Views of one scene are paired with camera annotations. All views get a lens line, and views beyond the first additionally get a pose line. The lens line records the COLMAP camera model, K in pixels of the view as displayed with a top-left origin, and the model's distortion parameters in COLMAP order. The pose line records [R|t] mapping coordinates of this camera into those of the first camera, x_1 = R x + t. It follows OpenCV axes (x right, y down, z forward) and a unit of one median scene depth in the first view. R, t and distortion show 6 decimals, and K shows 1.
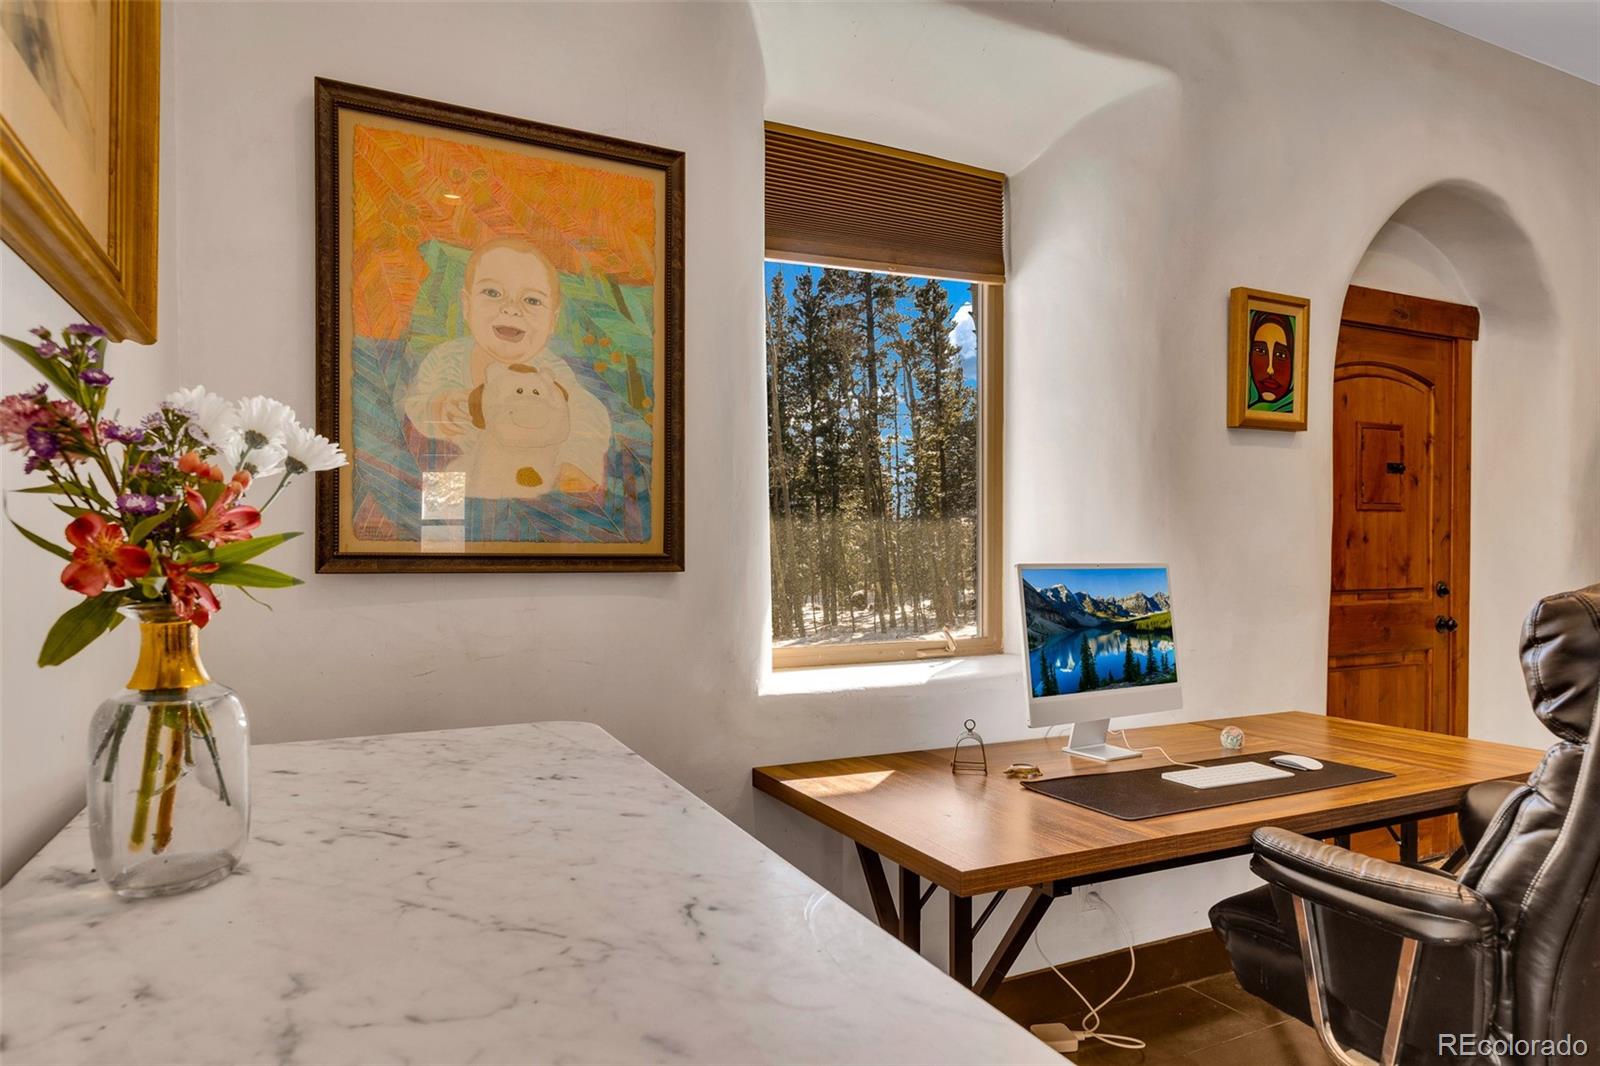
lens RADIAL K [[746.1, 0, 800.0], [0, 746.1, 533.0], [0, 0, 1]] dist [-0.002463, 0.000133]
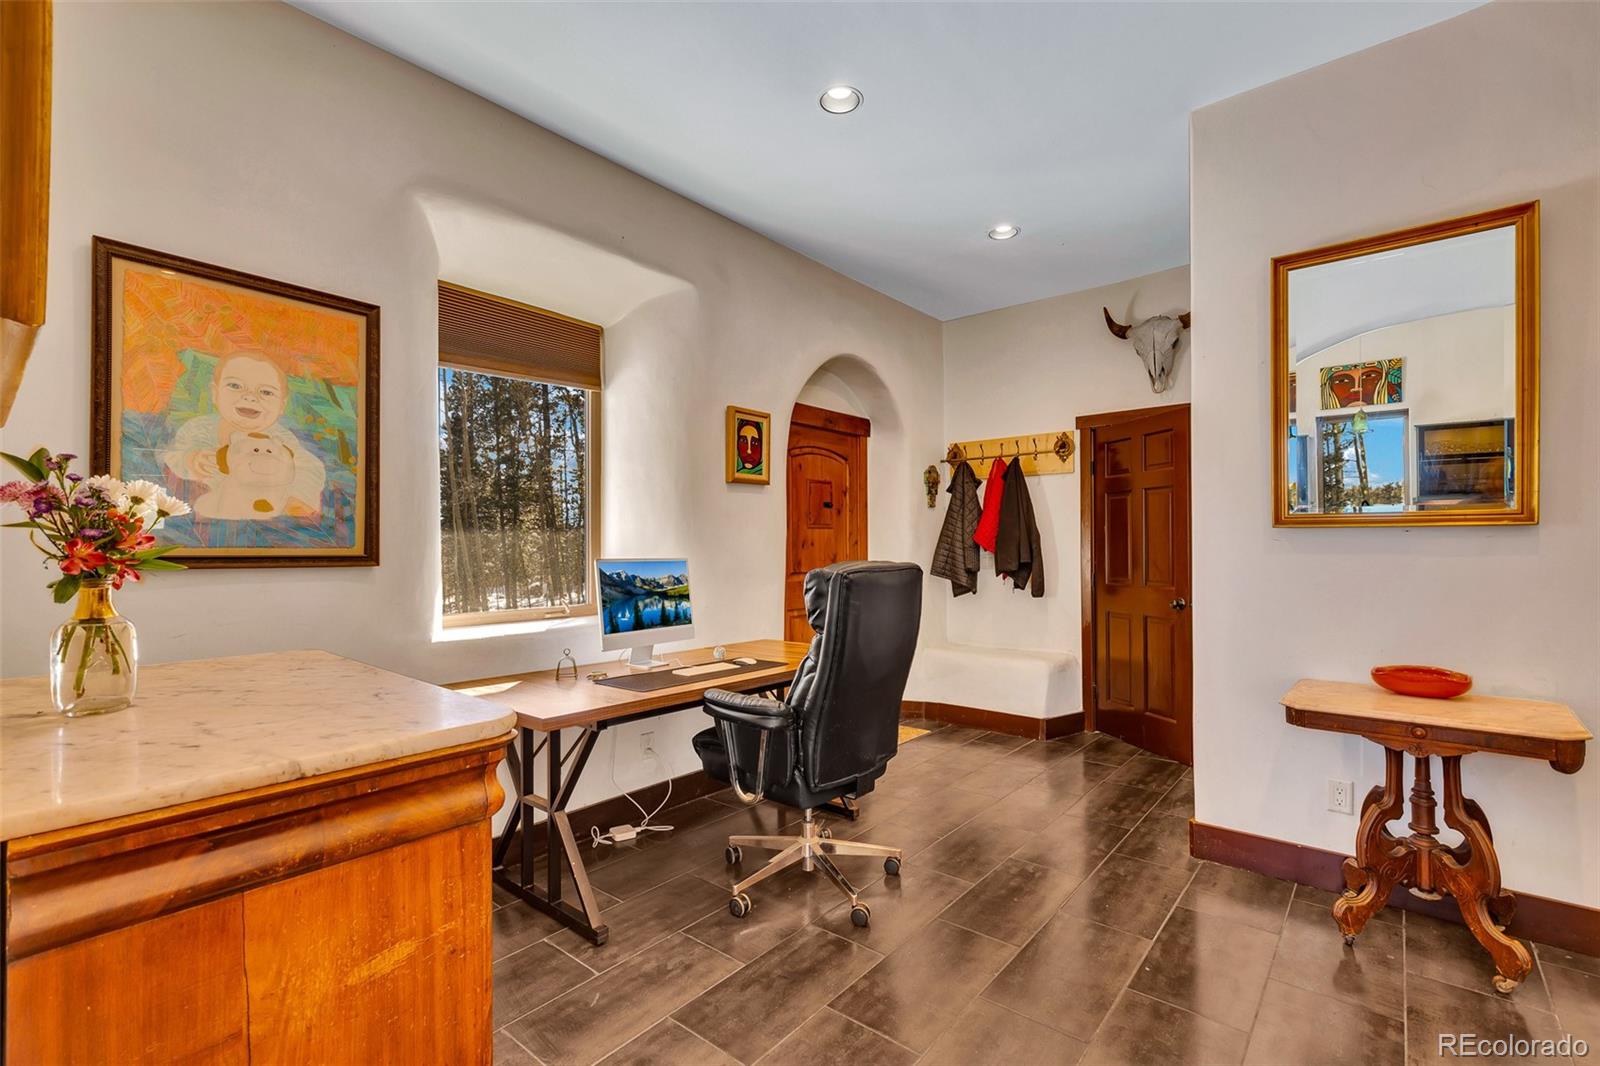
lens RADIAL K [[712.6, 0, 800.0], [0, 712.6, 533.0], [0, 0, 1]] dist [0.002560, 0.000834]
pose [[0.932537, 0.003284, 0.361061, 0.127623], [-0.002379, 0.999993, -0.002953, -0.015863], [-0.361068, 0.001894, 0.932538, -0.713800]]
